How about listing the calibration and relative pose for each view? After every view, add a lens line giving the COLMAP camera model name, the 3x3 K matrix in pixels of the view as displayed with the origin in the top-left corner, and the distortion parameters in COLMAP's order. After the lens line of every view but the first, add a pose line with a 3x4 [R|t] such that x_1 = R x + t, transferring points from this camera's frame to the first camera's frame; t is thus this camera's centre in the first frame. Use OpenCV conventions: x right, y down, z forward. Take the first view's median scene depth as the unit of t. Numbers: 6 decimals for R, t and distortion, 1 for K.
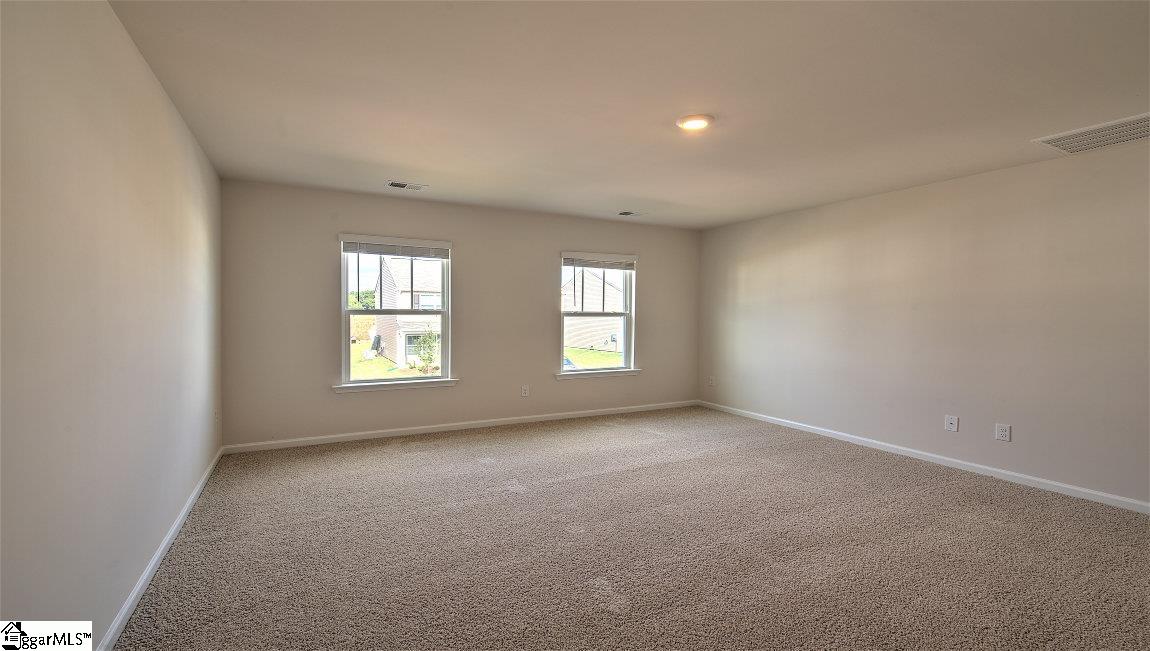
lens RADIAL K [[504.4, 0, 572.1], [0, 504.4, 322.3], [0, 0, 1]] dist [0.003182, -0.001516]
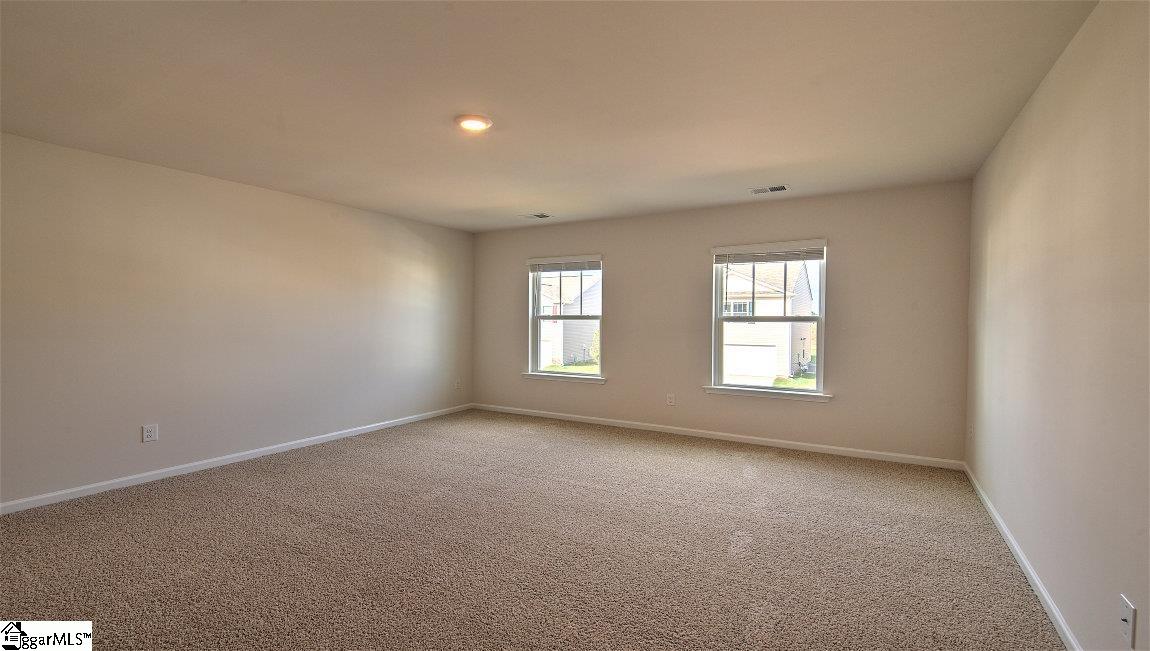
lens RADIAL K [[504.4, 0, 571.1], [0, 504.4, 327.1], [0, 0, 1]] dist [0.003182, -0.001516]
pose [[0.529437, 0.007289, -0.848318, 0.603972], [-0.014239, 0.999899, -0.000295, 0.001917], [0.848230, 0.012236, 0.529487, 0.325176]]
